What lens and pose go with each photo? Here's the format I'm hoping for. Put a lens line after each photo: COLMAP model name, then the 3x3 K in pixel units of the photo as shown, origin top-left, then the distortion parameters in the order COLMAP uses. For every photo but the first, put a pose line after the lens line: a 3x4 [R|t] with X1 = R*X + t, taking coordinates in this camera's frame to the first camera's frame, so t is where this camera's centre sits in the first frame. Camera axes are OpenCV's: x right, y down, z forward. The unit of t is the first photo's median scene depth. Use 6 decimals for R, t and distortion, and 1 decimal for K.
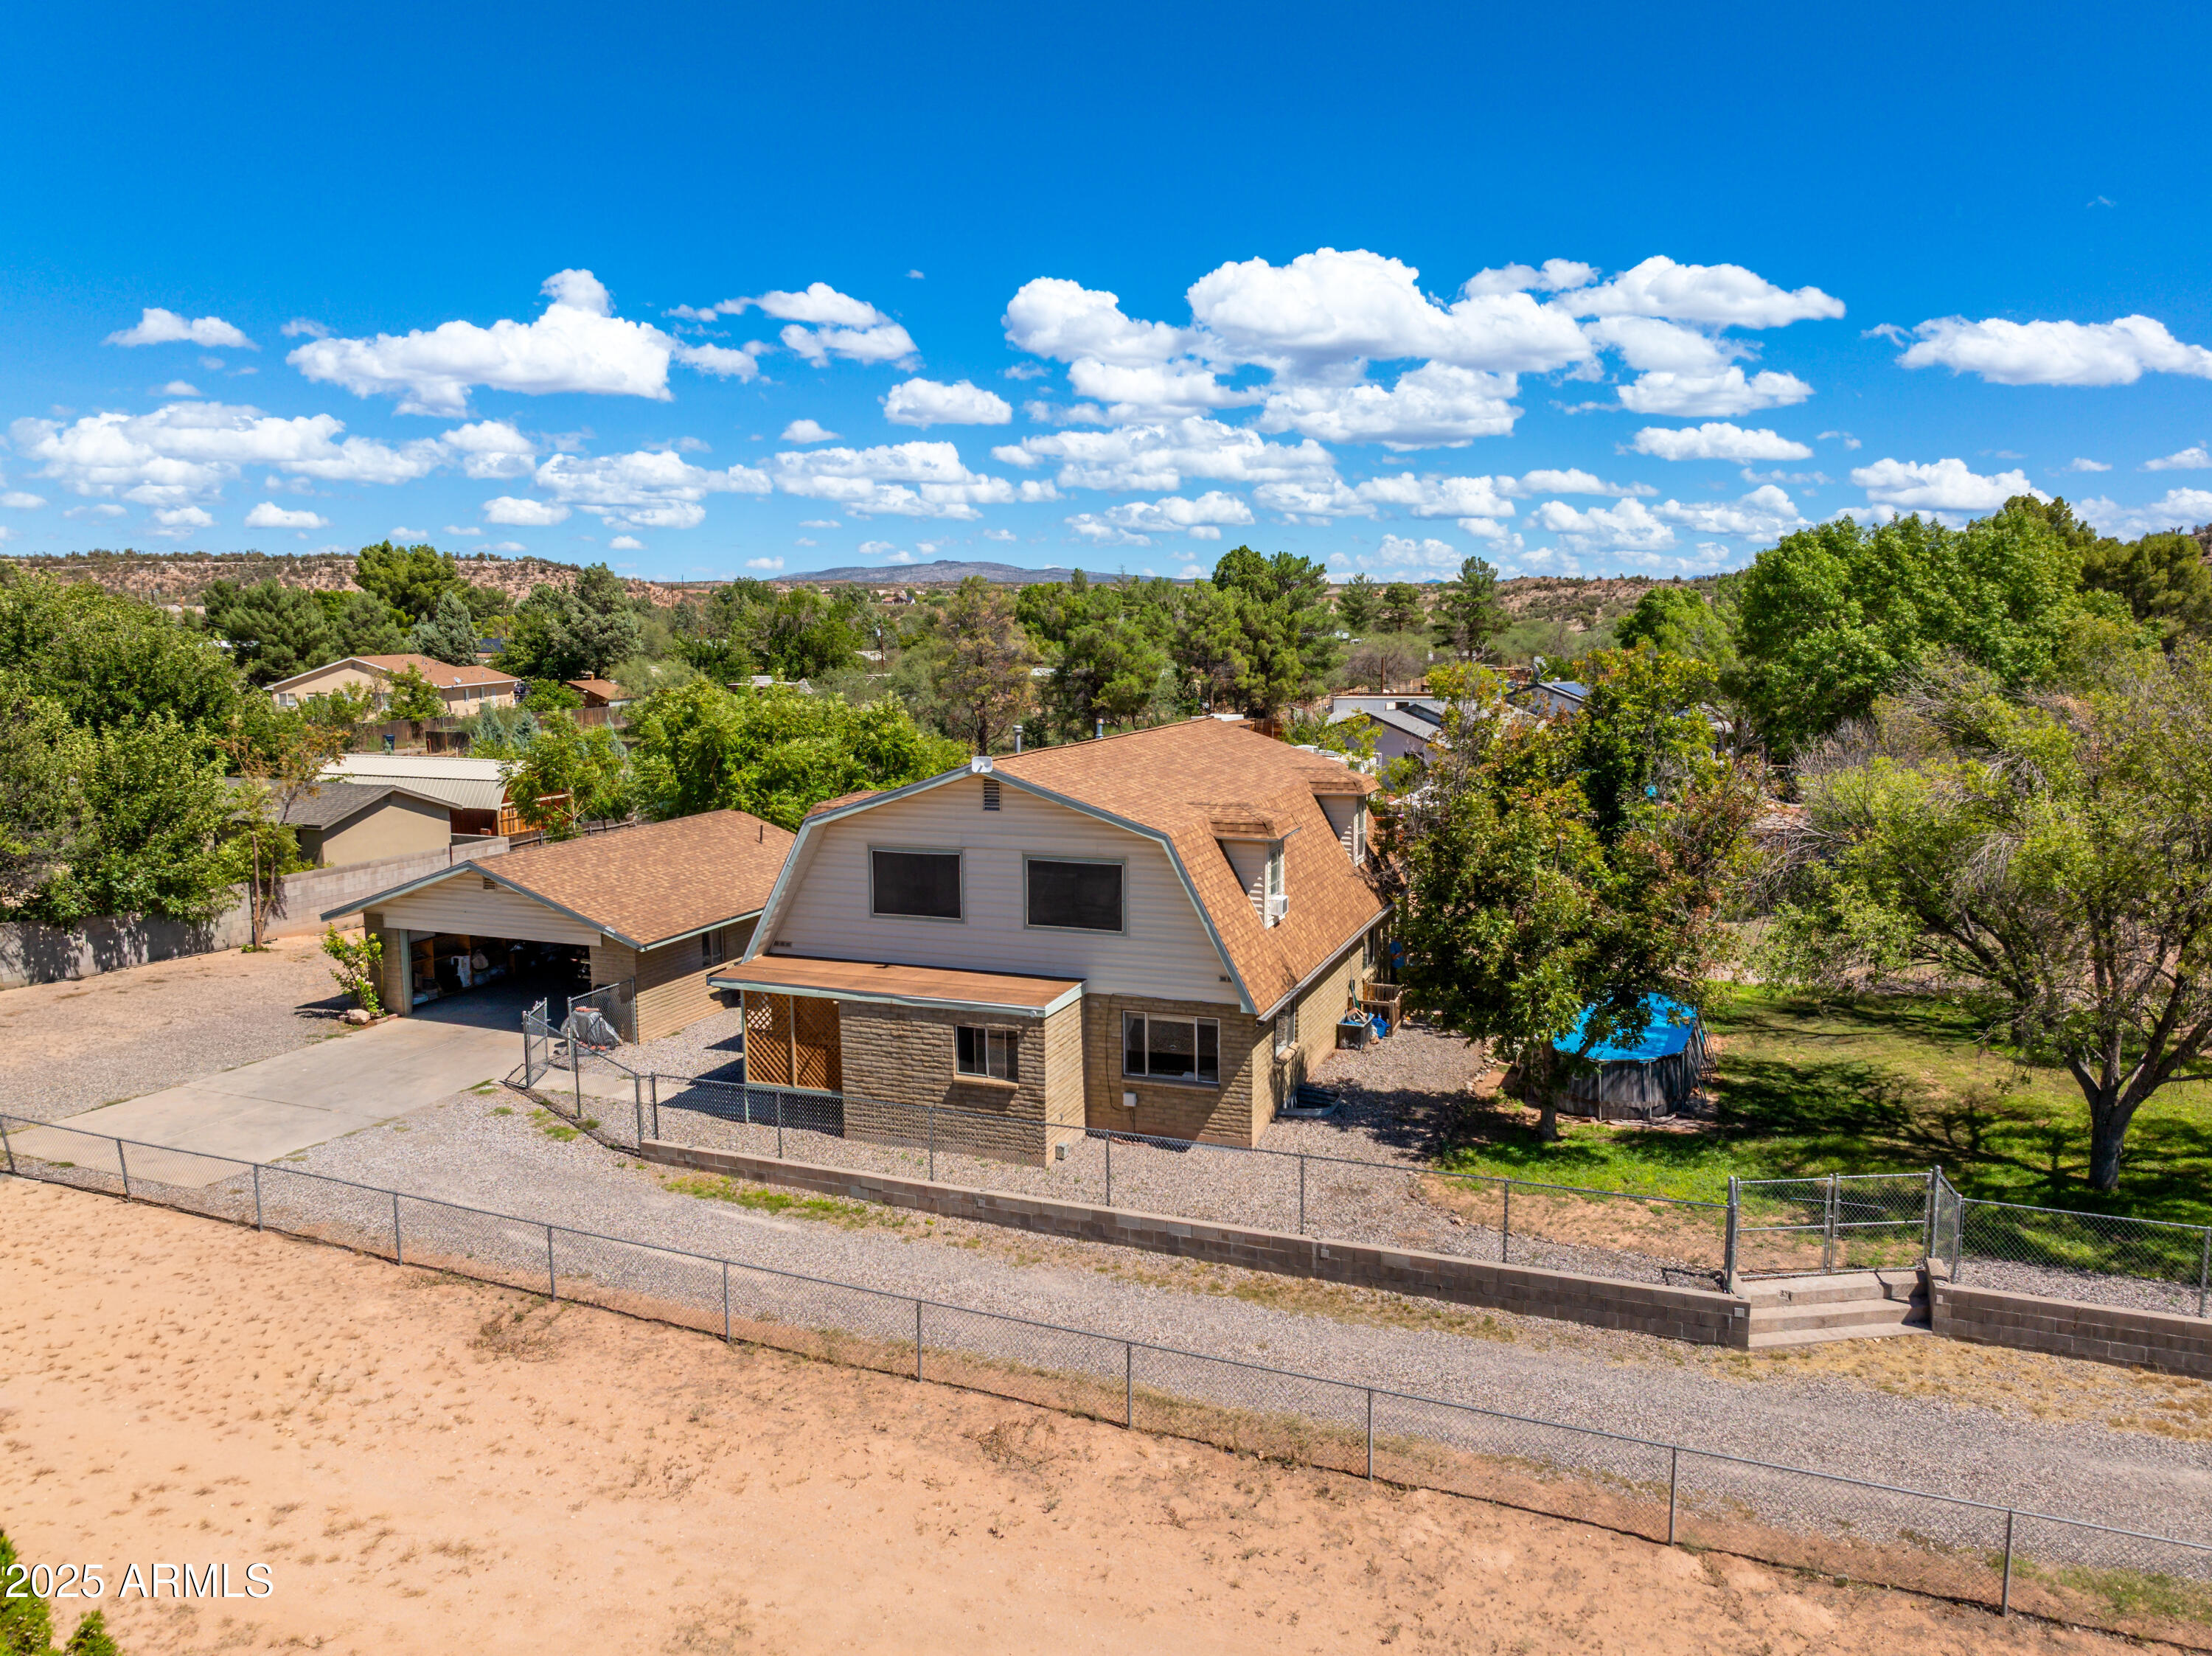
lens RADIAL K [[1539.0, 0, 1106.0], [0, 1539.0, 828.0], [0, 0, 1]] dist [-0.033534, 0.020787]
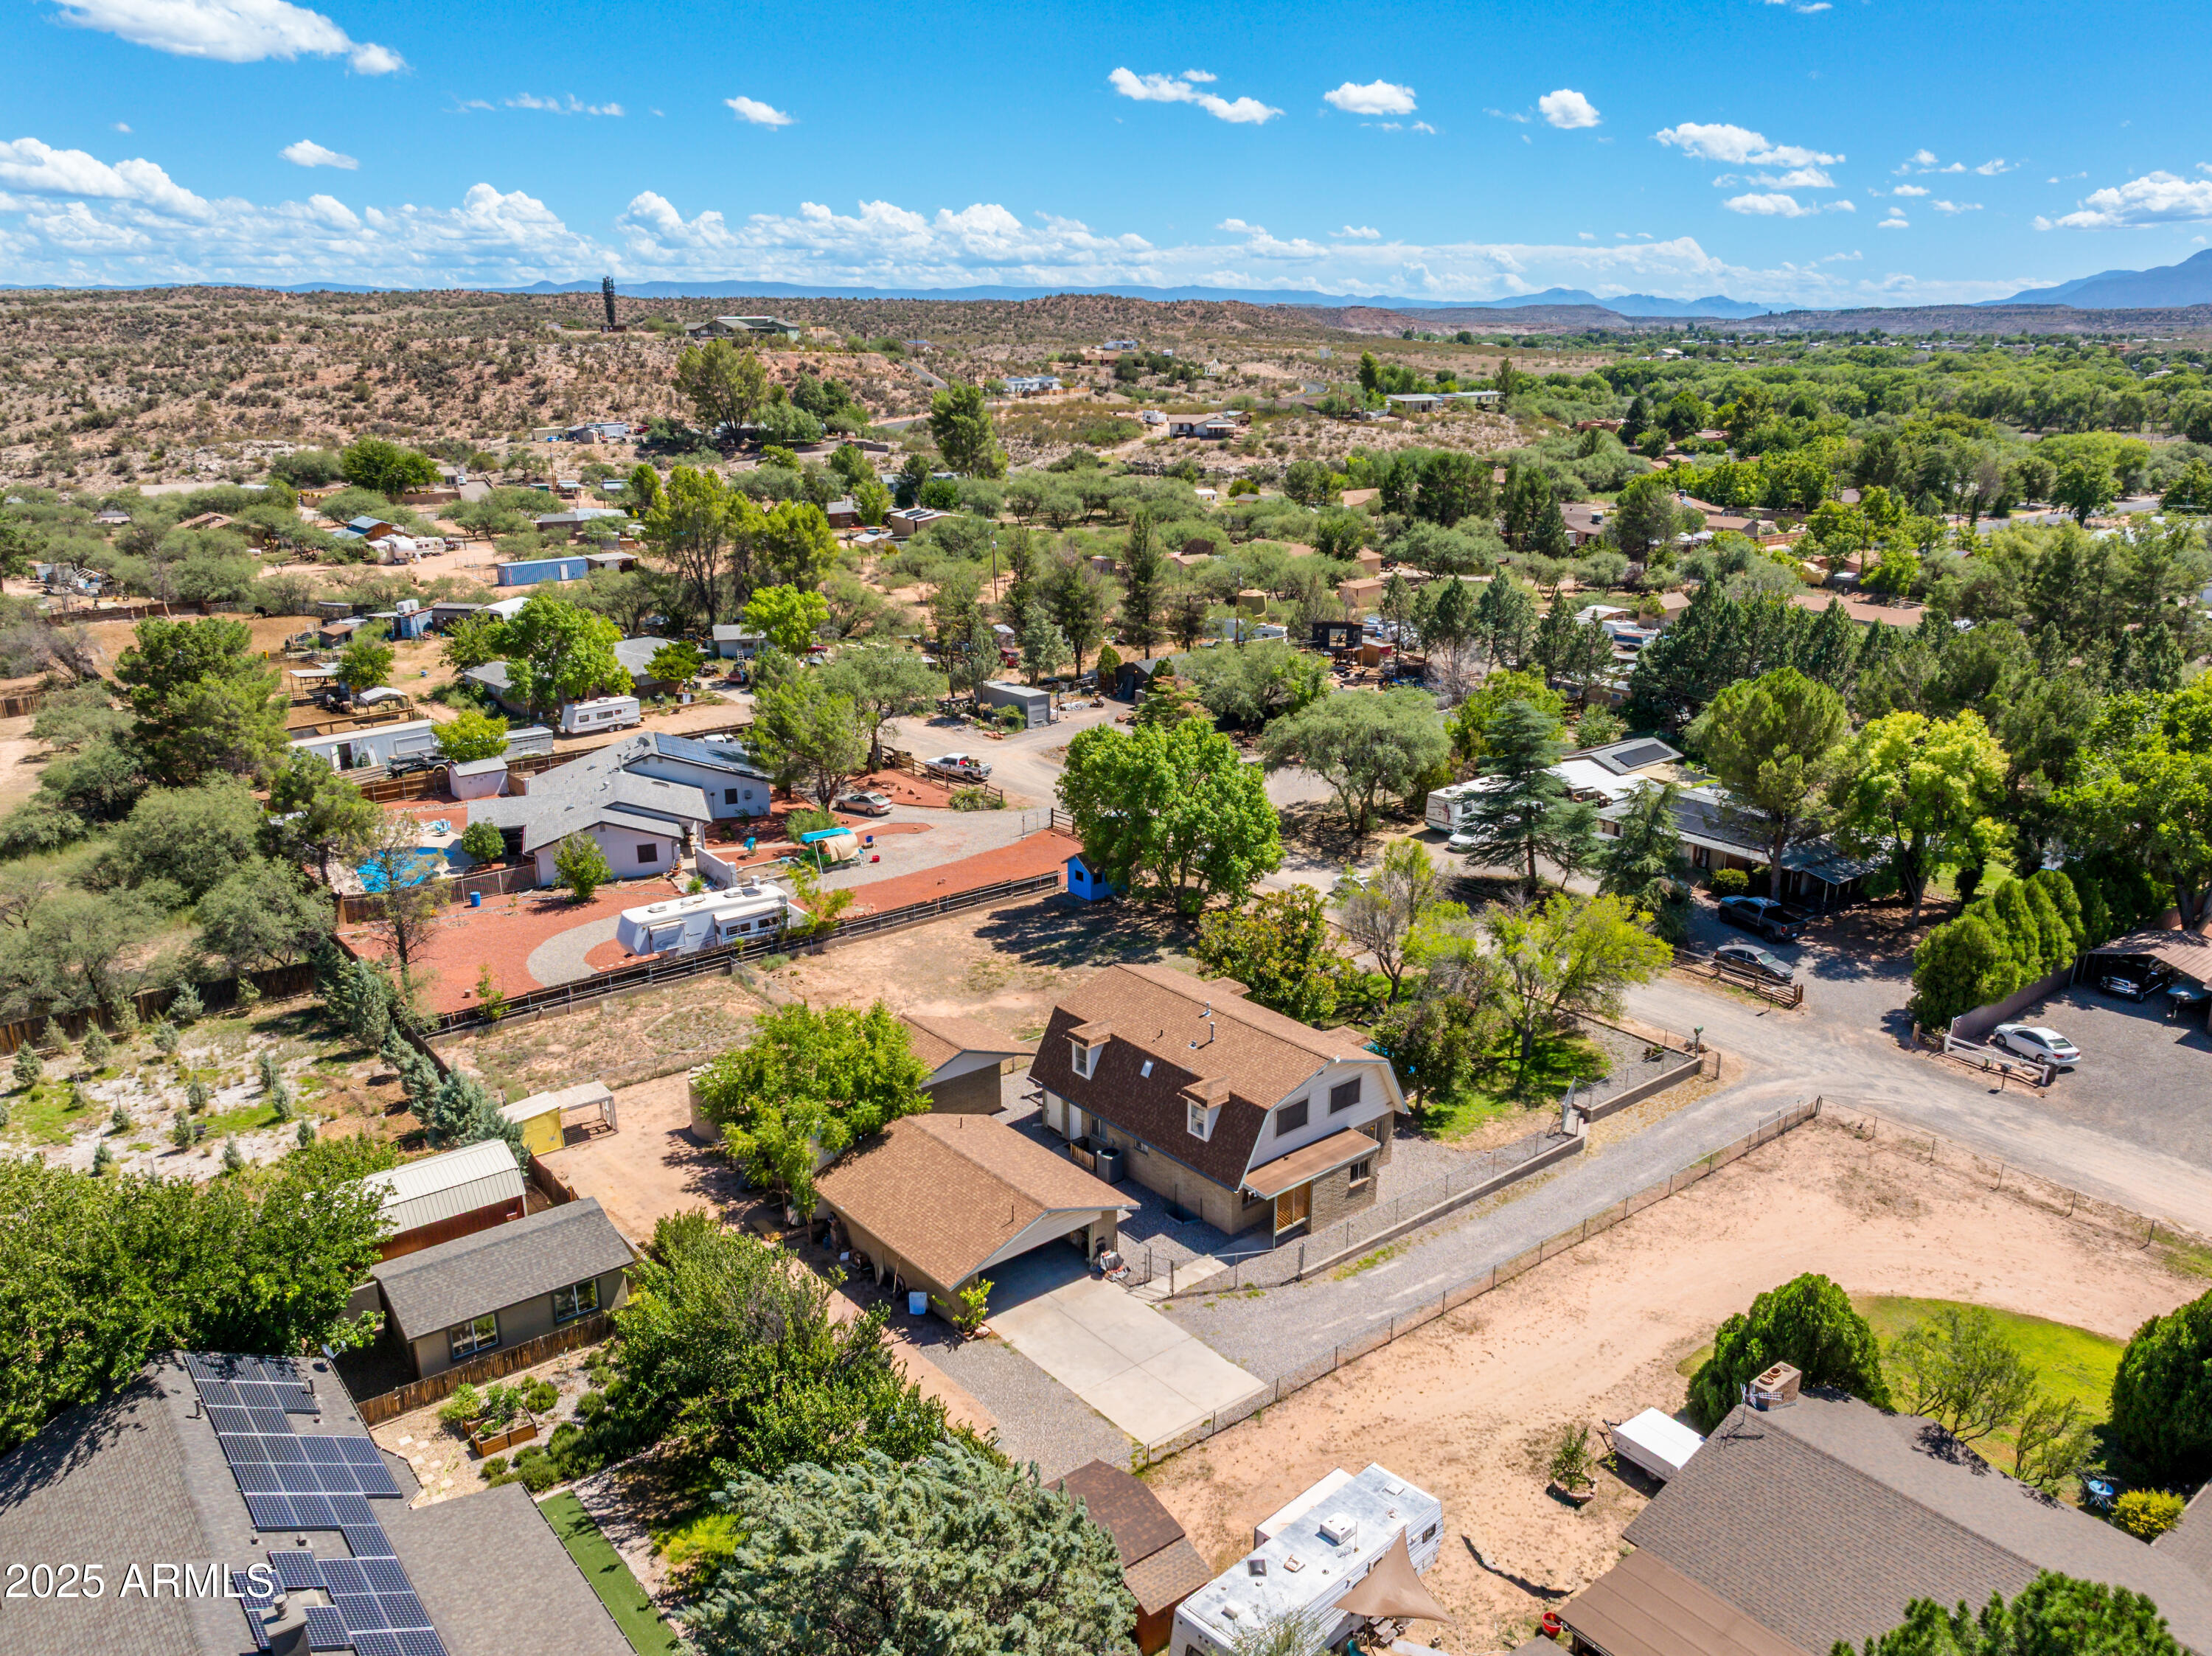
lens RADIAL K [[1649.5, 0, 1104.7], [0, 1649.5, 862.7], [0, 0, 1]] dist [-0.026632, -0.000156]
pose [[0.489677, -0.268585, 0.829505, -2.040605], [0.115980, 0.962983, 0.243338, -0.888492], [-0.864156, -0.022951, 0.502701, 0.049149]]
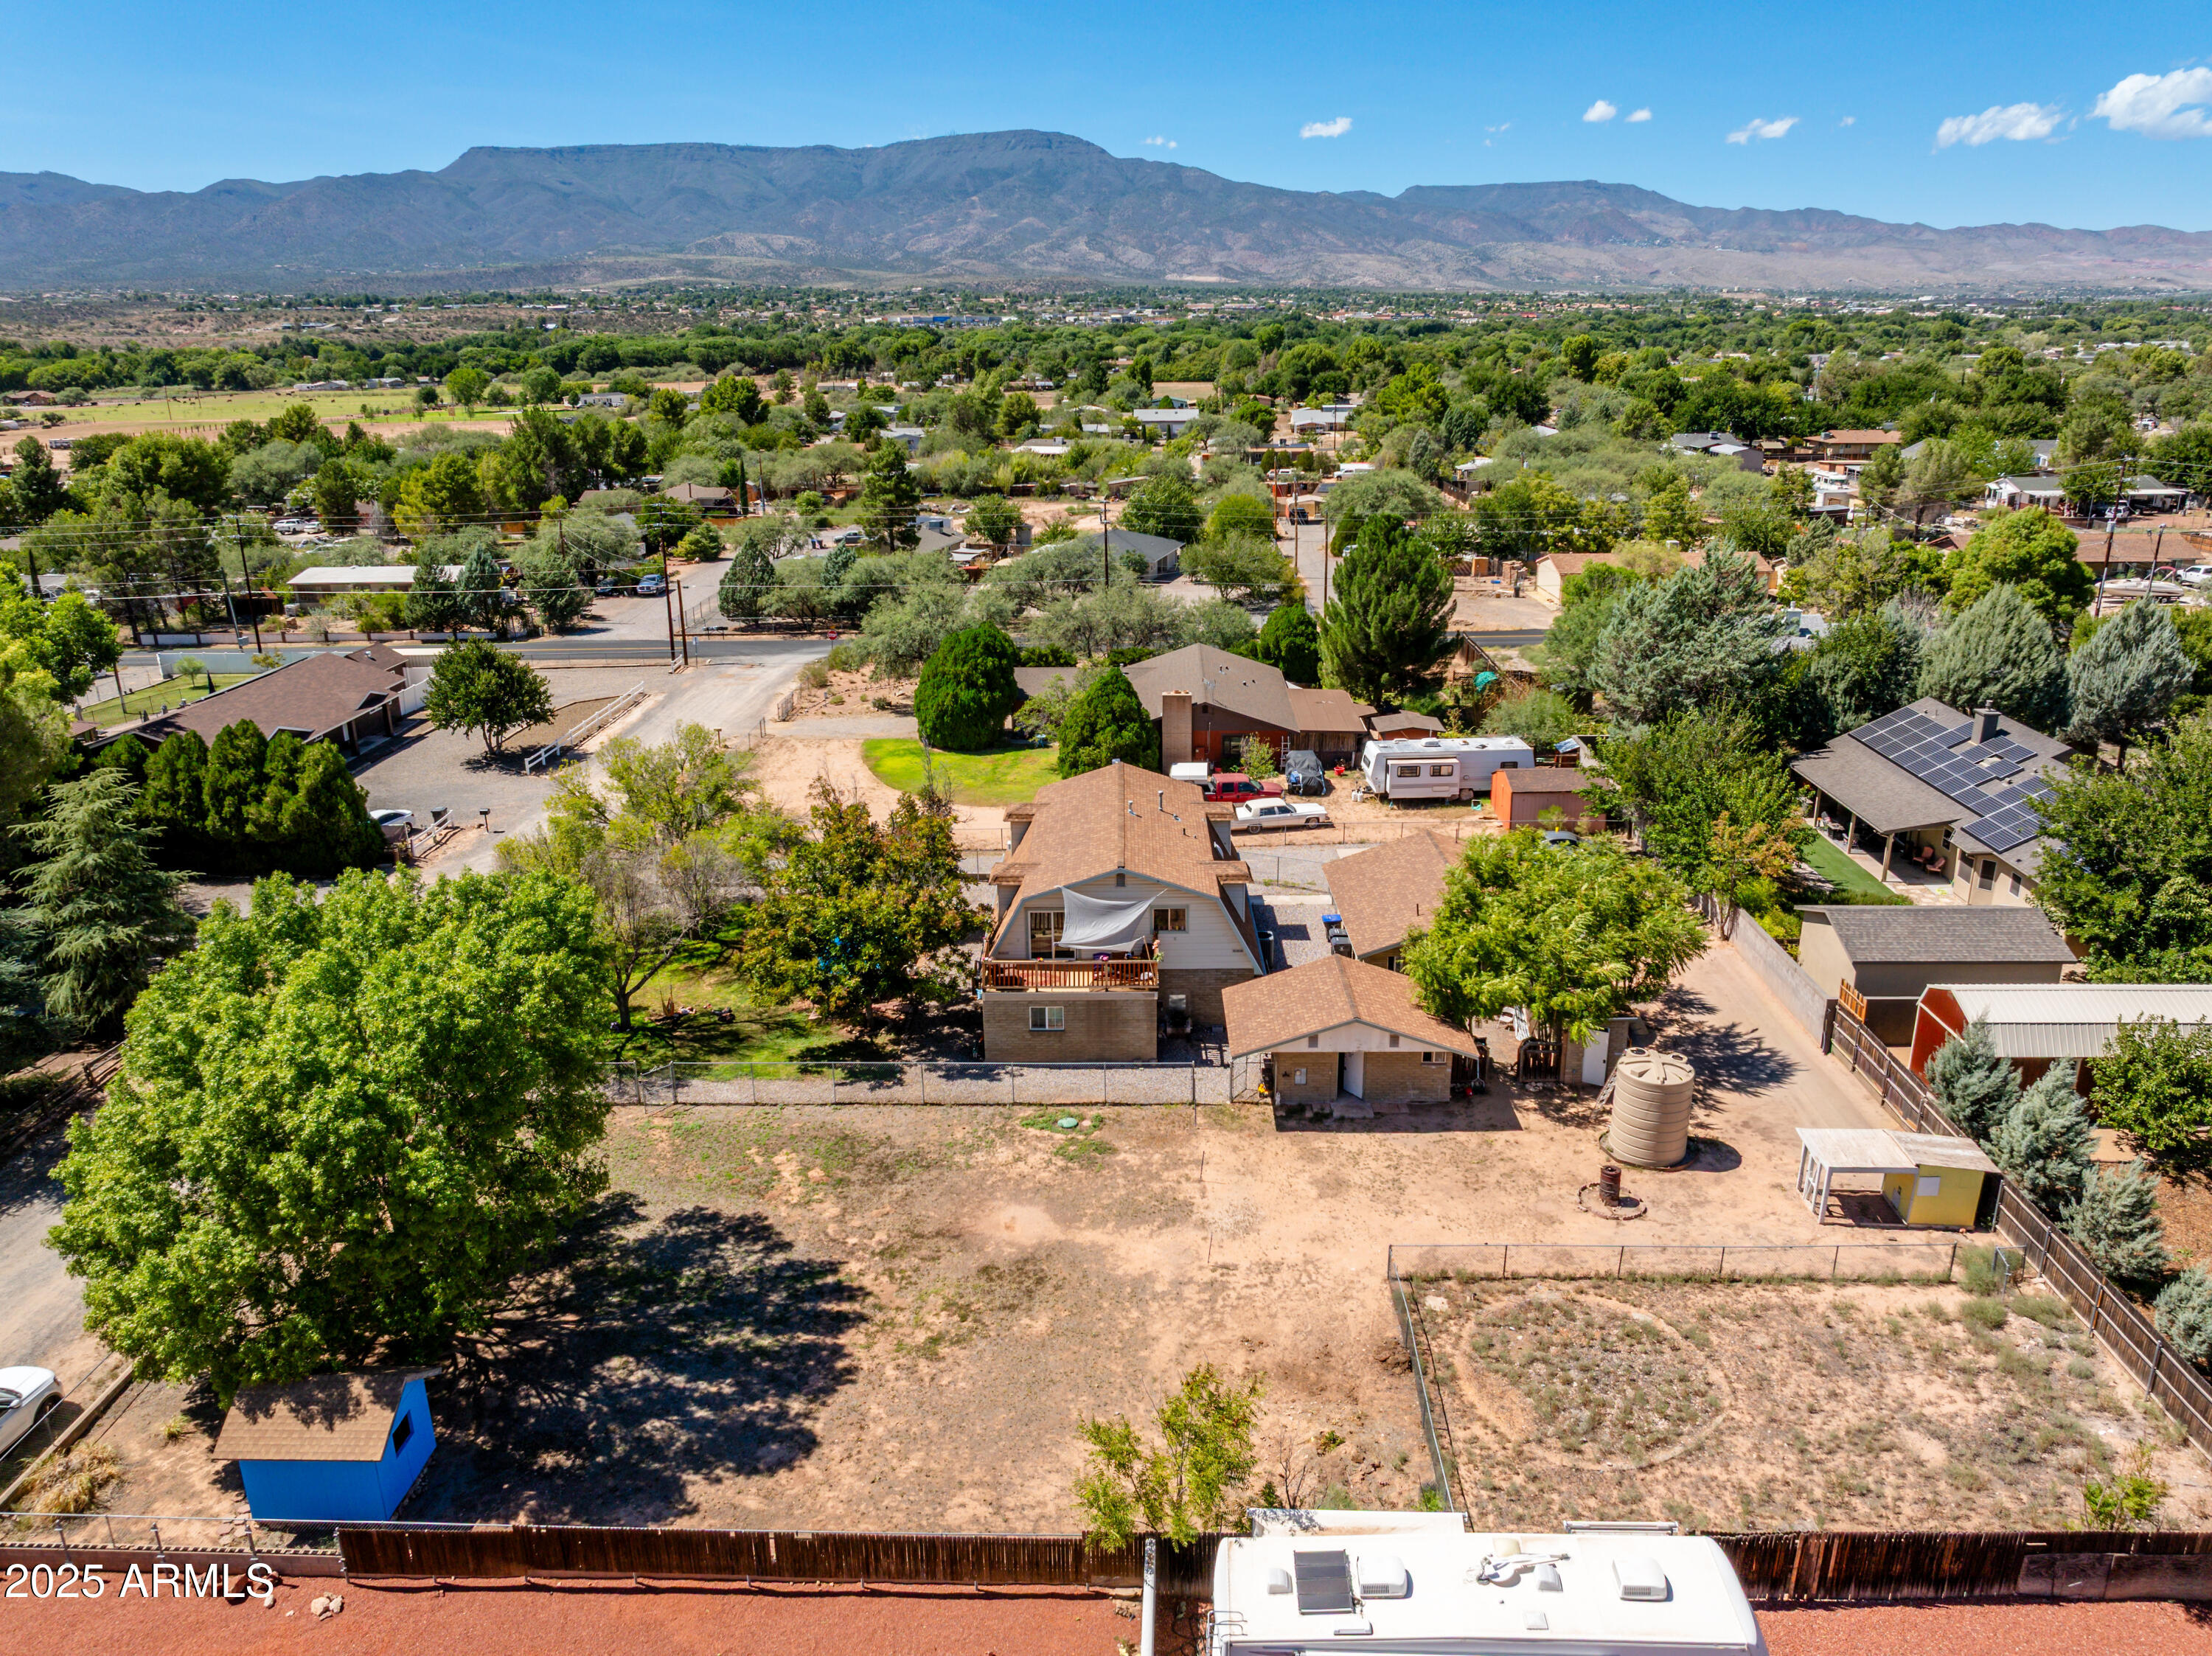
lens RADIAL K [[1545.2, 0, 1106.0], [0, 1545.2, 828.0], [0, 0, 1]] dist [-0.040518, 0.027661]
pose [[-0.934148, 0.124819, -0.334346, 0.715266], [-0.031314, 0.904564, 0.425185, -0.932767], [0.355508, 0.407656, -0.841089, 2.884676]]
